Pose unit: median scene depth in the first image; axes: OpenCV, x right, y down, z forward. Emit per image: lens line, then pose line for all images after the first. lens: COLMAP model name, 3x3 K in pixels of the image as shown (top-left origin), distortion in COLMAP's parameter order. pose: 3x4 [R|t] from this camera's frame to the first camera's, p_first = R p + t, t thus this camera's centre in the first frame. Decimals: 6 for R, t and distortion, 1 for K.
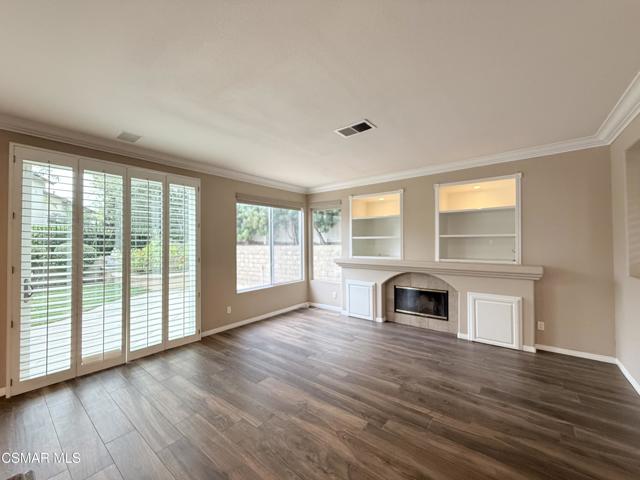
lens RADIAL K [[255.6, 0, 319.1], [0, 255.6, 240.3], [0, 0, 1]] dist [-0.004149, 0.000054]
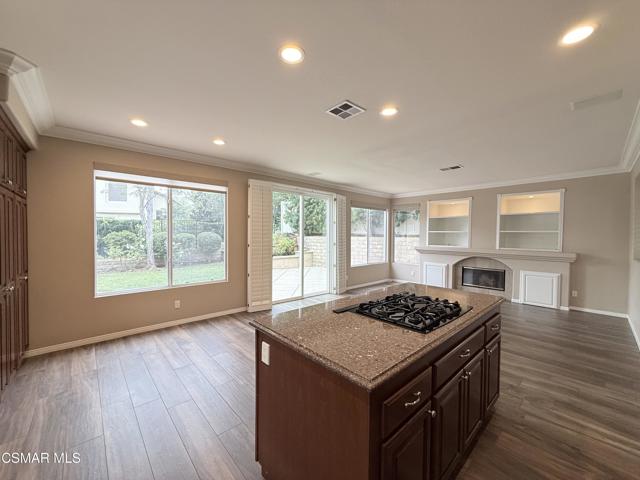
lens RADIAL K [[255.6, 0, 314.9], [0, 255.6, 239.6], [0, 0, 1]] dist [-0.004149, 0.000054]
pose [[0.984200, 0.019173, -0.176017, -0.283472], [-0.014109, 0.999451, 0.029977, 0.000302], [0.176496, -0.027020, 0.983930, -0.564865]]
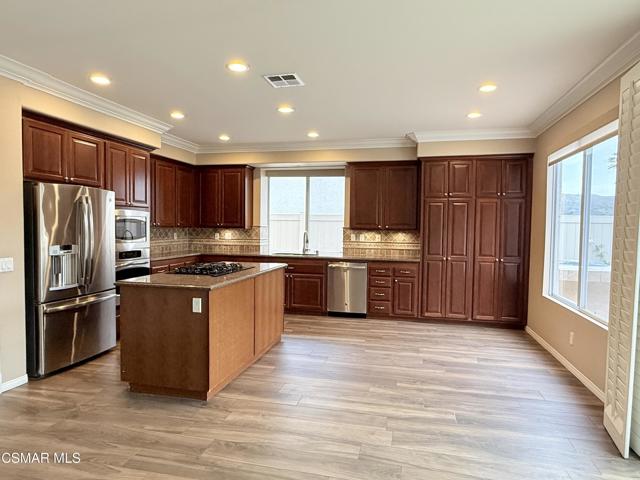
lens RADIAL K [[395.5, 0, 322.0], [0, 395.5, 238.3], [0, 0, 1]] dist [-0.000174, -0.000328]
pose [[-0.905587, 0.013946, -0.423932, -0.035514], [0.002367, 0.999610, 0.027830, 0.021429], [0.424155, 0.024199, -0.905266, 0.881272]]
